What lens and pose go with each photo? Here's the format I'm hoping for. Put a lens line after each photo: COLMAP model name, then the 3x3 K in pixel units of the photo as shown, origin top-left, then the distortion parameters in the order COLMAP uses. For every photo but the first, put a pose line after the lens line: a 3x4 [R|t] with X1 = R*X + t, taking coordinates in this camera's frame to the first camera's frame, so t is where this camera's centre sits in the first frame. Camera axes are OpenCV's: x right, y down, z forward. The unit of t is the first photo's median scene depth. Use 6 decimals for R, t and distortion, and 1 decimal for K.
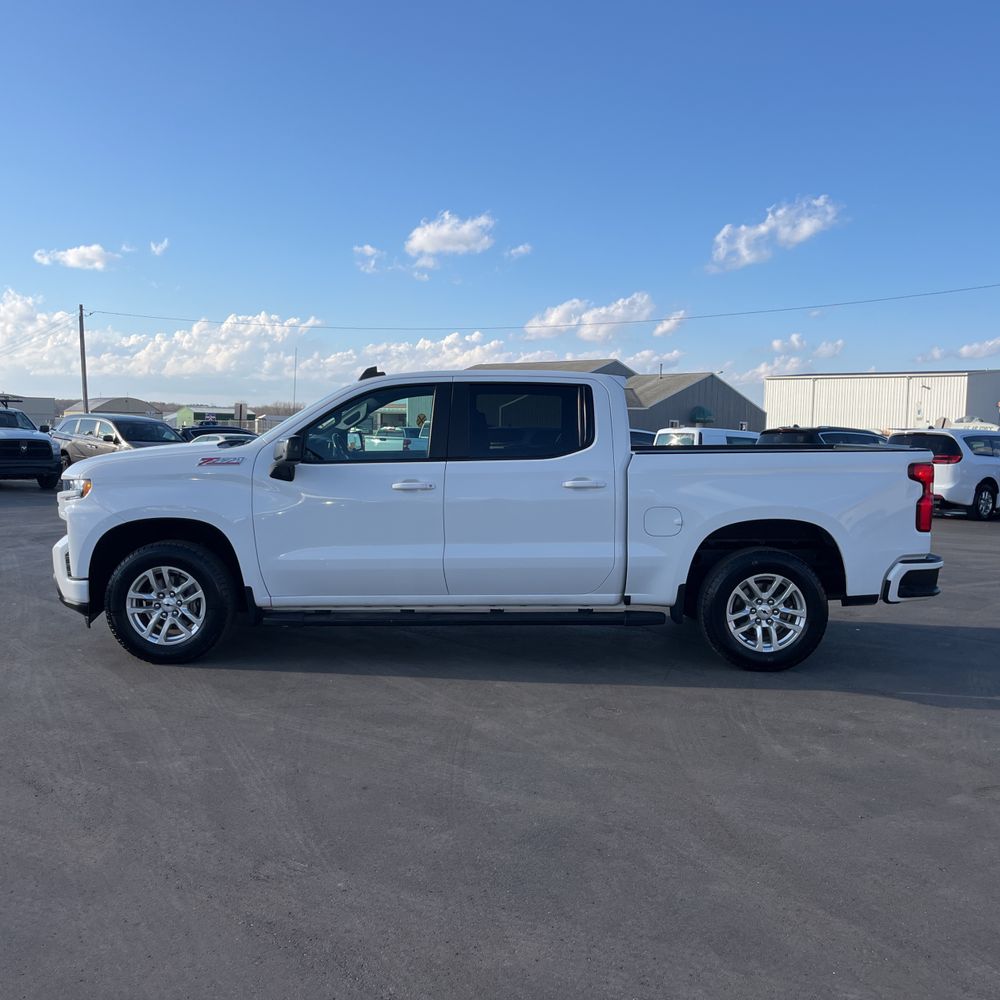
lens RADIAL K [[1027.5, 0, 501.3], [0, 1027.5, 502.0], [0, 0, 1]] dist [0.018413, 0.000409]
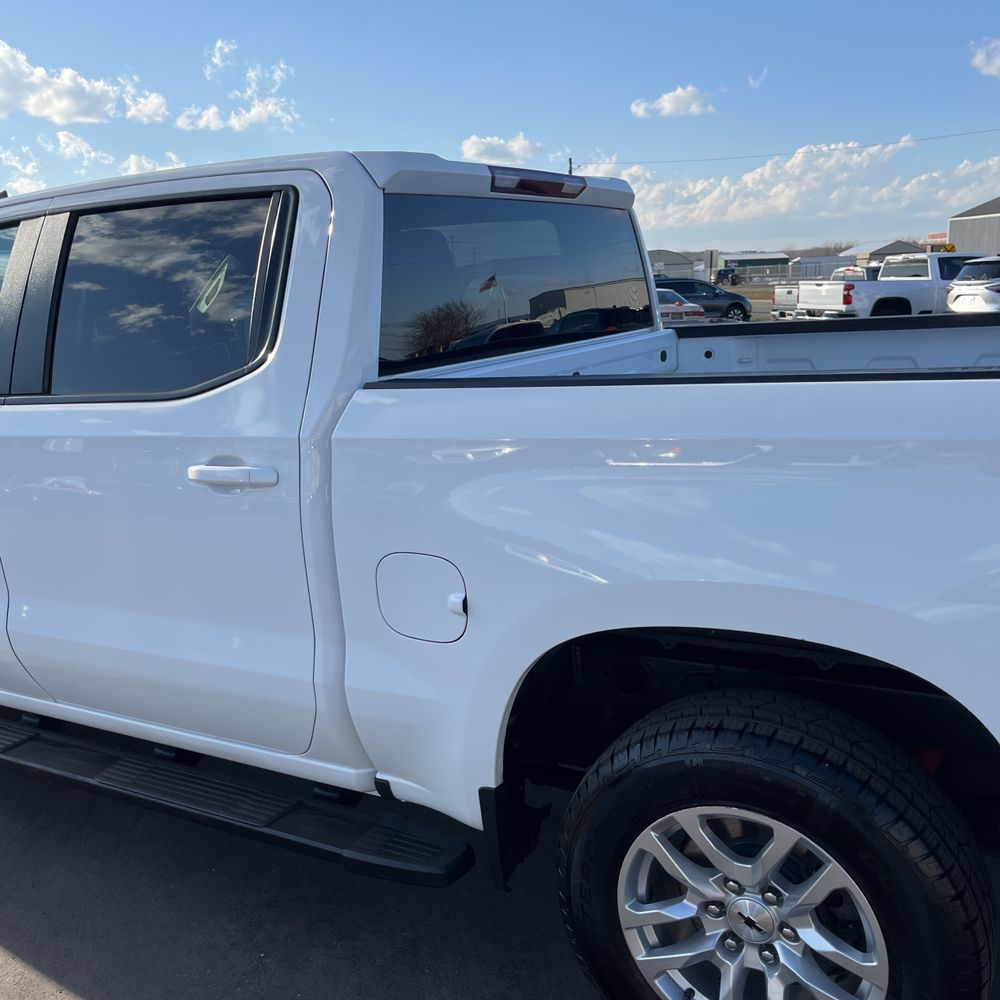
lens RADIAL K [[1027.5, 0, 501.3], [0, 1027.5, 502.0], [0, 0, 1]] dist [0.018413, 0.000409]
pose [[0.864959, 0.052109, -0.499130, 0.332098], [0.021980, 0.989706, 0.141416, -0.054933], [0.501361, -0.133290, 0.854910, 0.721674]]
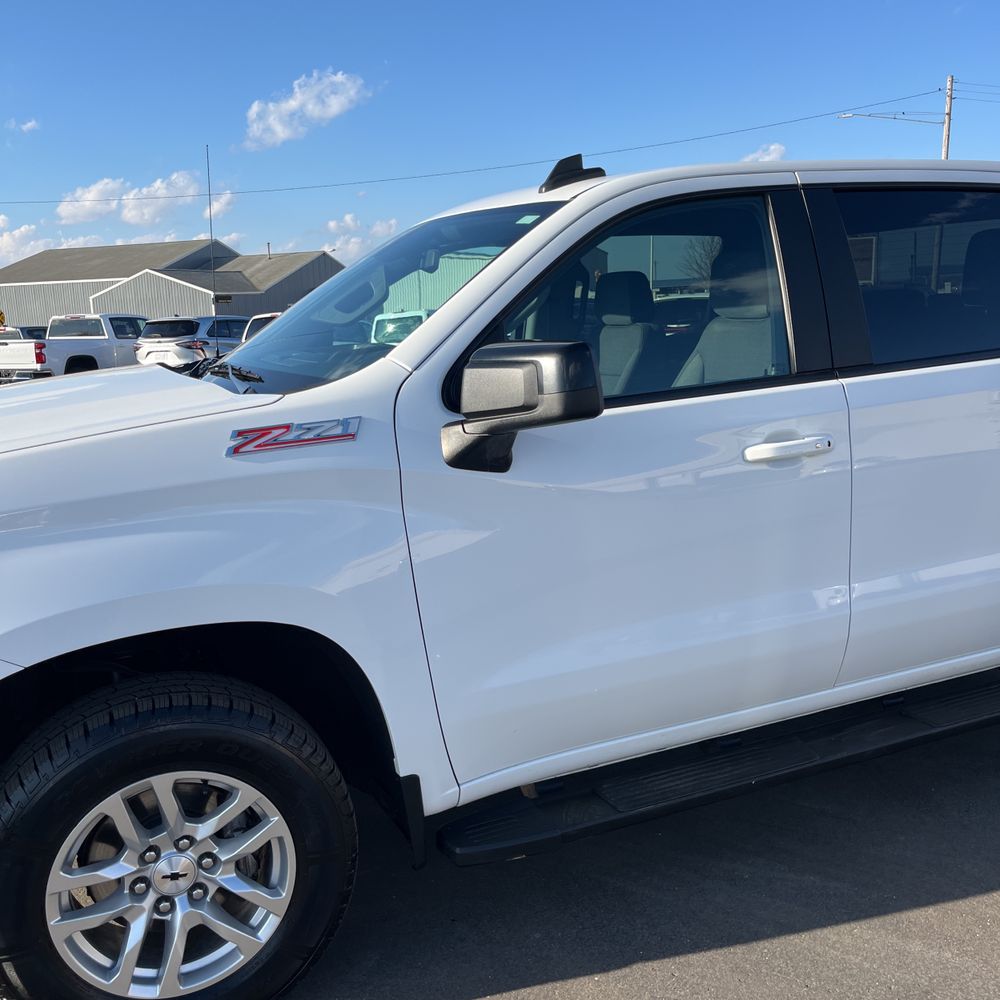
lens RADIAL K [[1009.2, 0, 501.8], [0, 1009.2, 522.2], [0, 0, 1]] dist [0.037967, -0.035358]
pose [[0.916929, -0.133579, 0.376029, -0.336260], [0.082544, 0.985420, 0.148776, -0.054412], [-0.390420, -0.105378, 0.914586, 0.671078]]
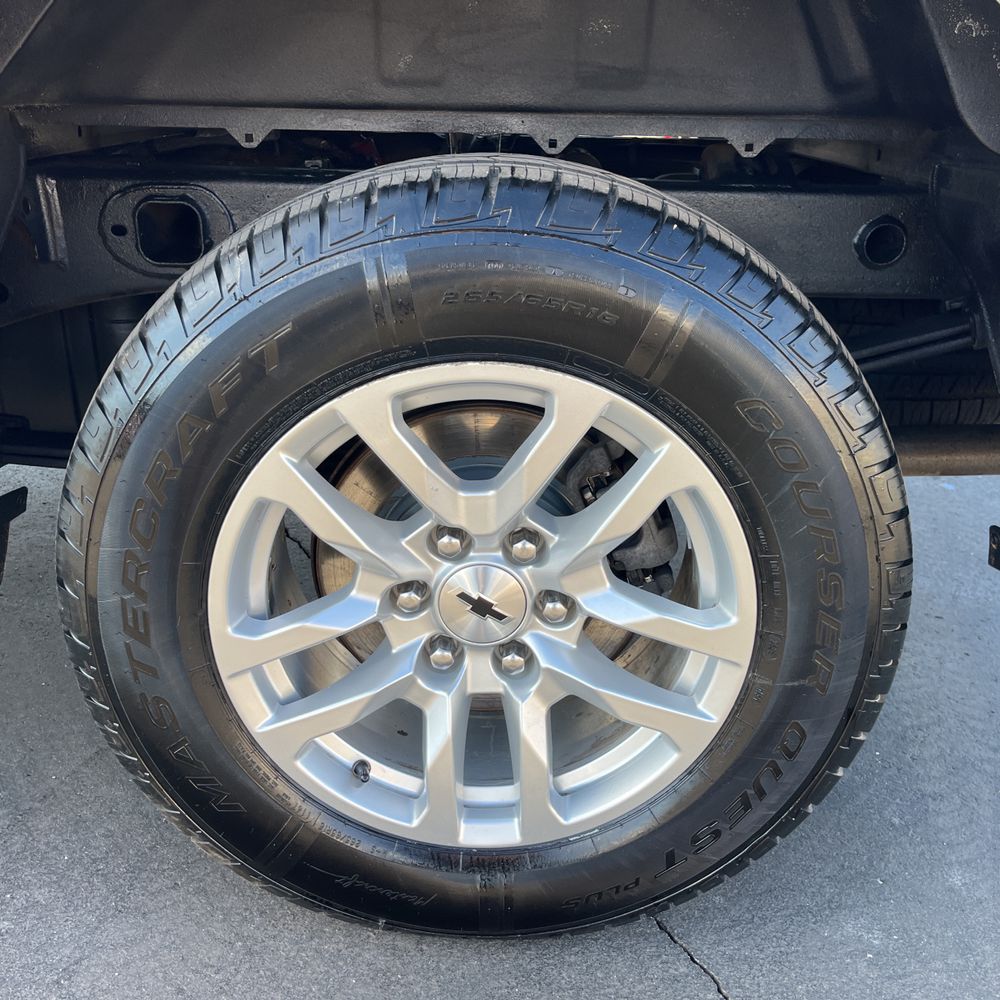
lens RADIAL K [[1004.4, 0, 500.8], [0, 1004.4, 498.7], [0, 0, 1]] dist [0.003839, 0.034188]
pose [[0.999715, 0.022199, 0.008798, 0.254559], [-0.023819, 0.953119, 0.301656, 0.046253], [-0.001689, -0.301780, 0.953376, 0.855808]]
